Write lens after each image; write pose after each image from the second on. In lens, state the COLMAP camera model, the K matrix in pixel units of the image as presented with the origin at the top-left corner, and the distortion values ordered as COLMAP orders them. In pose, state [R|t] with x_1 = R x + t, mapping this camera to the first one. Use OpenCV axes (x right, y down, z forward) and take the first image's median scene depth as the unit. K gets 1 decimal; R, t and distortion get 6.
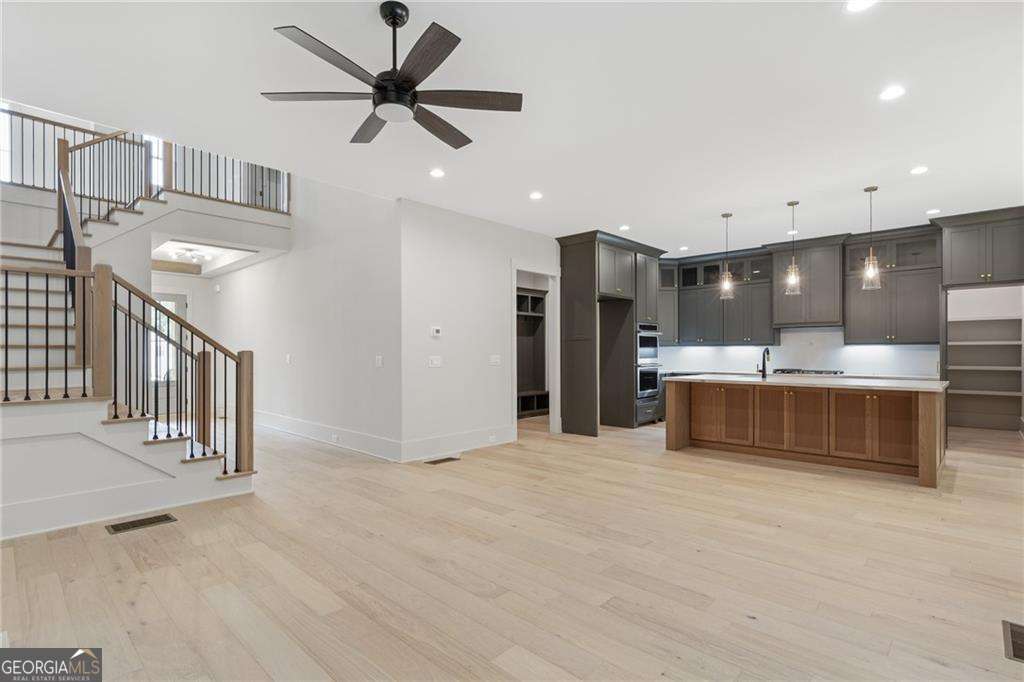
lens RADIAL K [[514.7, 0, 502.6], [0, 514.7, 349.7], [0, 0, 1]] dist [0.005359, 0.000345]
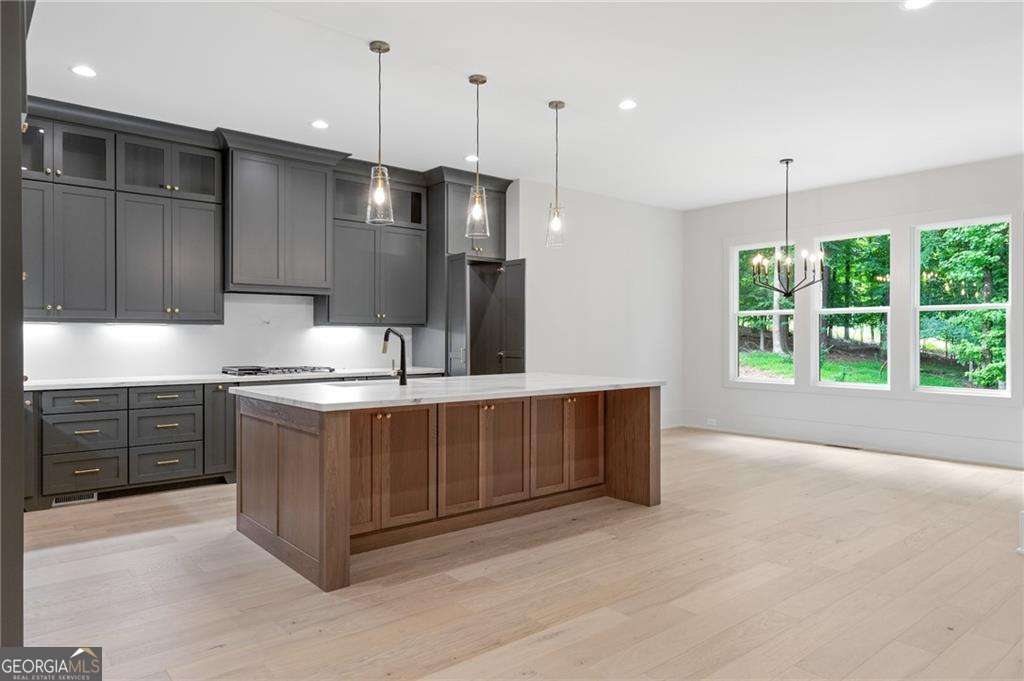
lens RADIAL K [[647.6, 0, 512.9], [0, 647.6, 339.5], [0, 0, 1]] dist [0.005146, 0.000853]
pose [[0.112992, -0.008348, 0.993561, -0.150972], [-0.007561, 0.999929, 0.009261, 0.001212], [-0.993567, -0.008559, 0.112921, 0.853821]]
